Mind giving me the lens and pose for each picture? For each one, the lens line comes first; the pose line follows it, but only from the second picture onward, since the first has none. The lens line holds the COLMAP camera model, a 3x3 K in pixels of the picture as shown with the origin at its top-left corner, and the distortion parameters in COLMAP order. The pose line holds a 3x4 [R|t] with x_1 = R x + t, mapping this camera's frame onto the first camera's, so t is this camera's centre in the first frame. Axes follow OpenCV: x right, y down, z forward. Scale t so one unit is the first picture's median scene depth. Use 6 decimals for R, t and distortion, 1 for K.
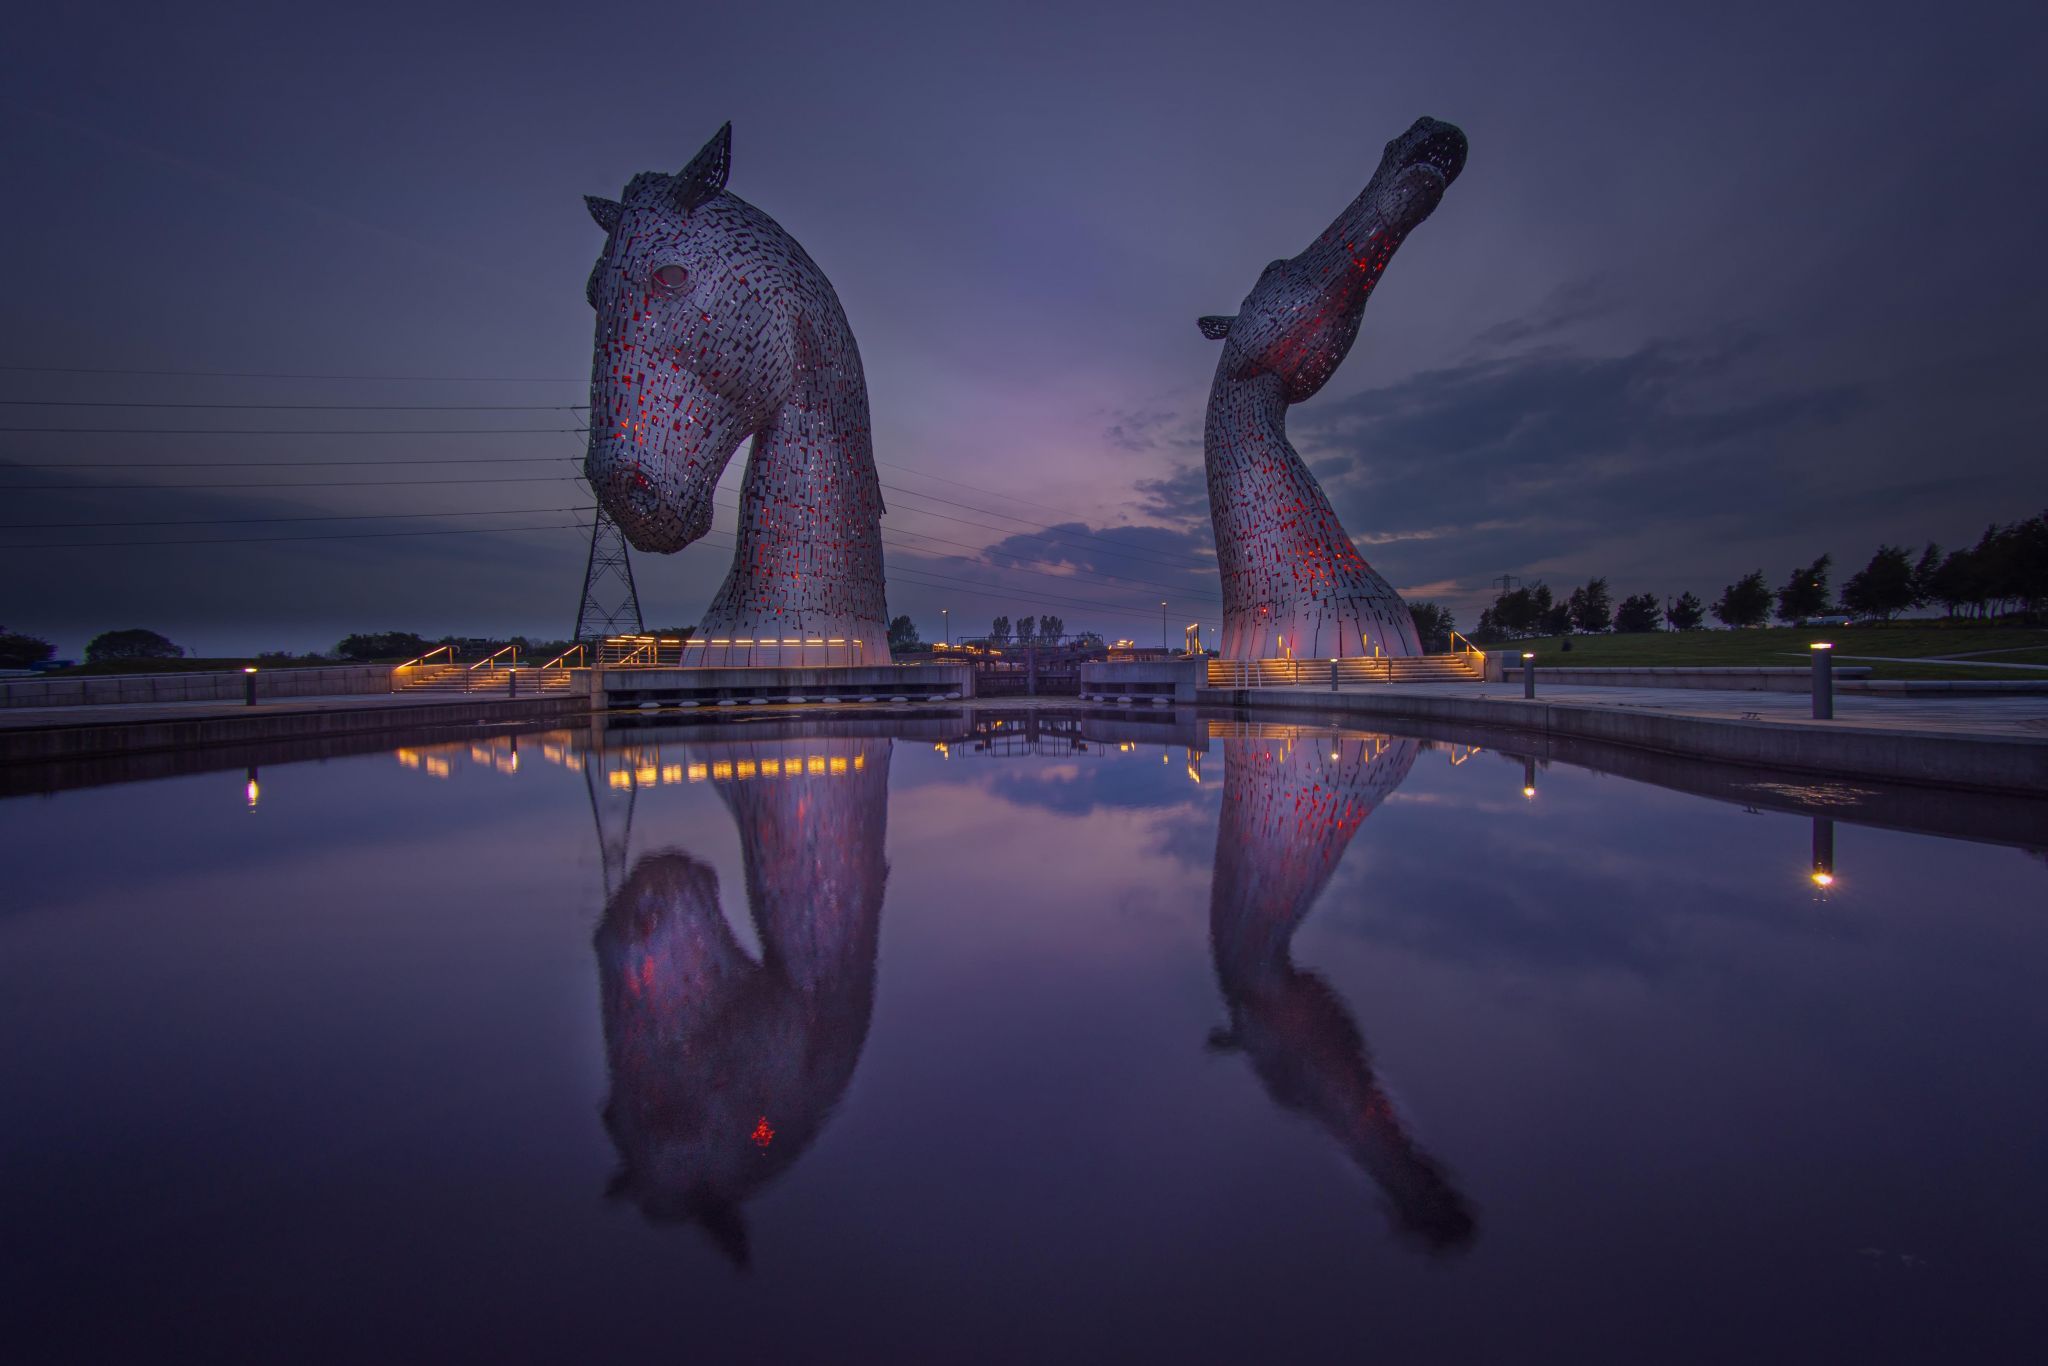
lens RADIAL K [[741.7, 0, 1046.0], [0, 741.7, 674.5], [0, 0, 1]] dist [0.001076, 0.000103]
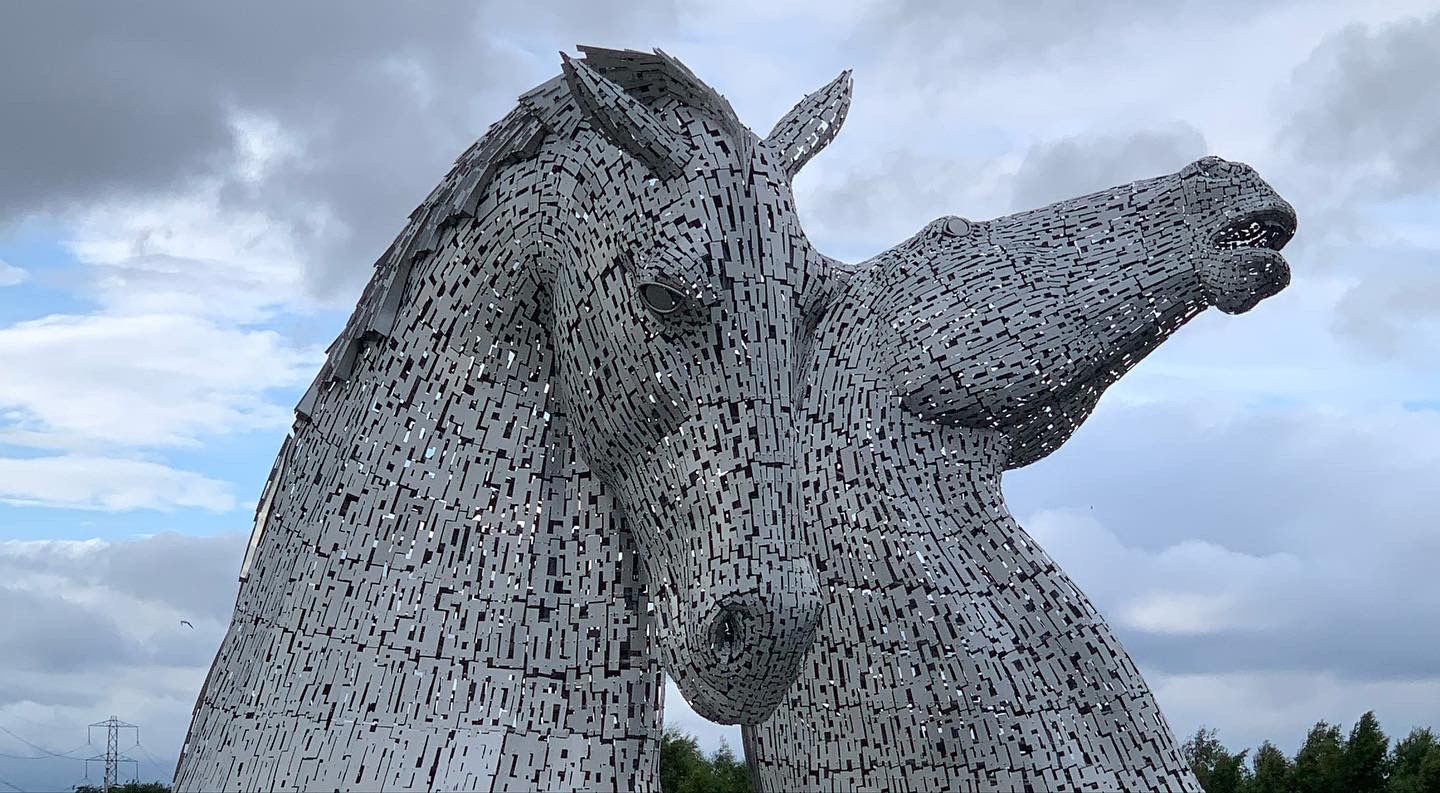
lens RADIAL K [[3801.3, 0, 719.5], [0, 3801.3, 525.8], [0, 0, 1]] dist [-0.163981, 0.406780]
pose [[0.582900, 0.104375, 0.805812, -2.908350], [-0.025094, 0.993555, -0.110541, 0.015948], [-0.812156, 0.044214, 0.581763, -0.755843]]
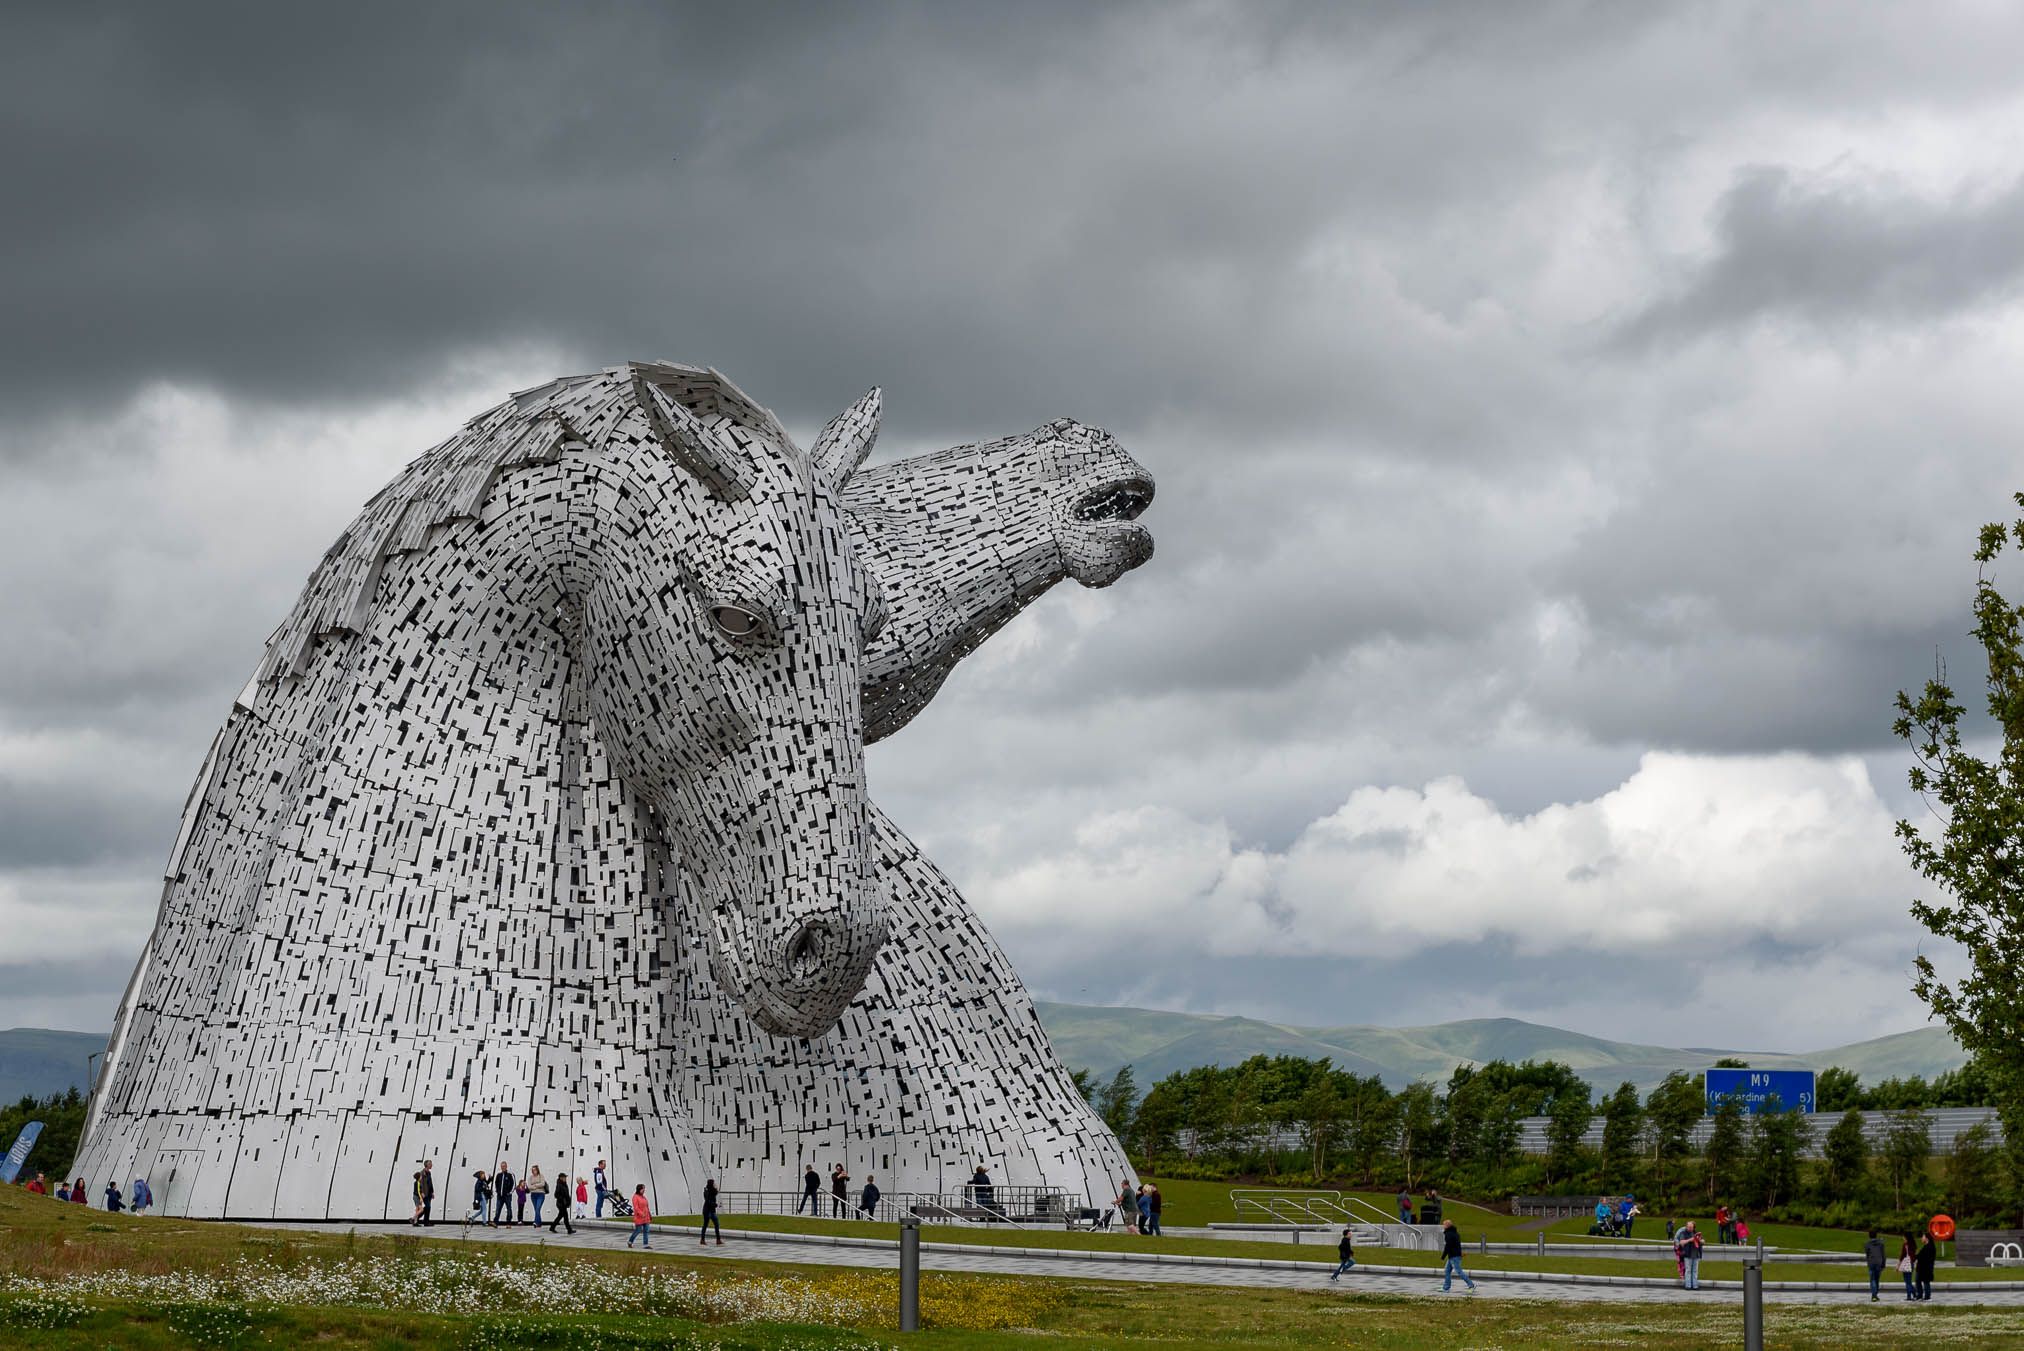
lens RADIAL K [[5559.9, 0, 734.7], [0, 5559.9, 677.7], [0, 0, 1]] dist [-0.053805, -0.172817]
pose [[0.392467, 0.103770, 0.913894, -4.592835], [-0.009715, 0.994028, -0.108697, 0.039376], [-0.919715, 0.033782, 0.391131, -0.733599]]
